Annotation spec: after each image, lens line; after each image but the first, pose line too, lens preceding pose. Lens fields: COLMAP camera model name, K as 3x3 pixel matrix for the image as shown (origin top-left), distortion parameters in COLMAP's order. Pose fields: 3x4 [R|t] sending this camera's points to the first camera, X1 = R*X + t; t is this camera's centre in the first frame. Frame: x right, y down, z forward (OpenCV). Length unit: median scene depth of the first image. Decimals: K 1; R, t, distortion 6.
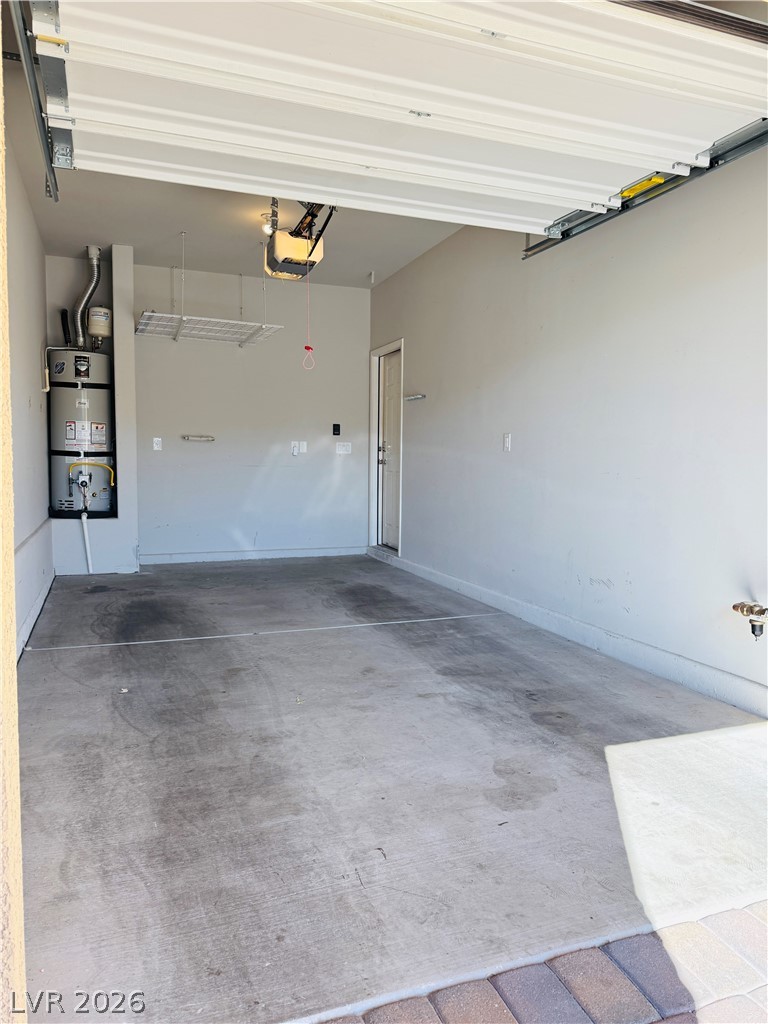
lens RADIAL K [[717.6, 0, 397.7], [0, 717.6, 557.2], [0, 0, 1]] dist [0.042927, -0.057760]
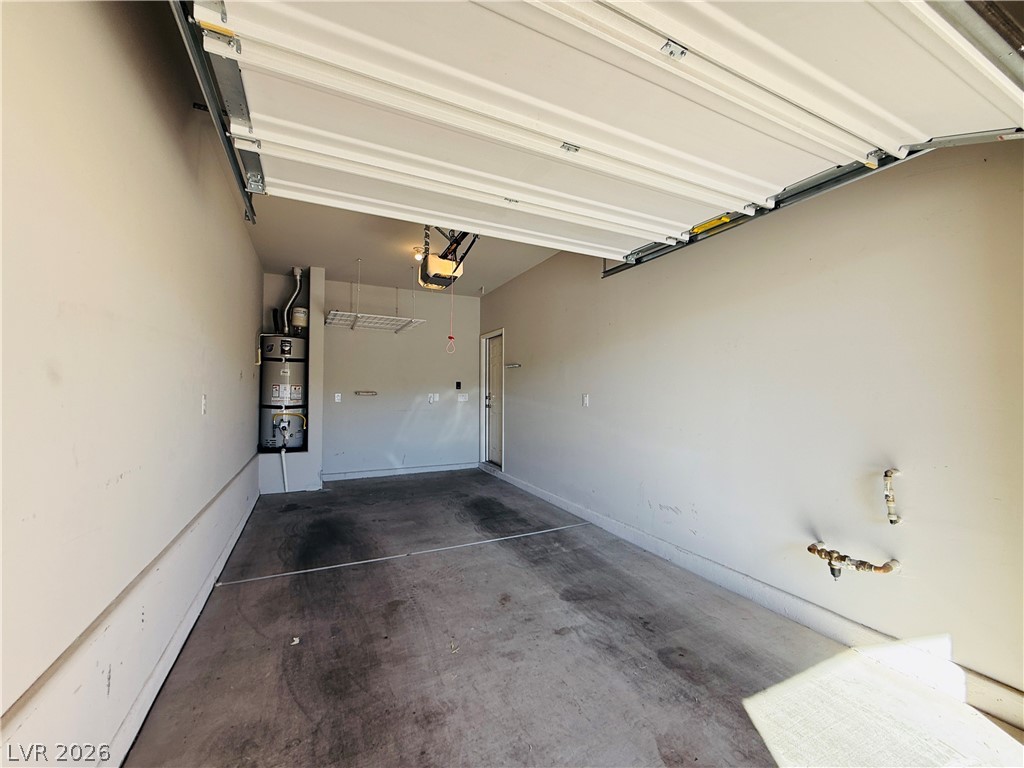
lens RADIAL K [[405.9, 0, 508.4], [0, 405.9, 404.5], [0, 0, 1]] dist [-0.009384, 0.001441]
pose [[0.997463, -0.007143, 0.070821, -0.069425], [0.014236, 0.994870, -0.100157, -0.085085], [-0.069742, 0.100911, 0.992448, 0.241603]]
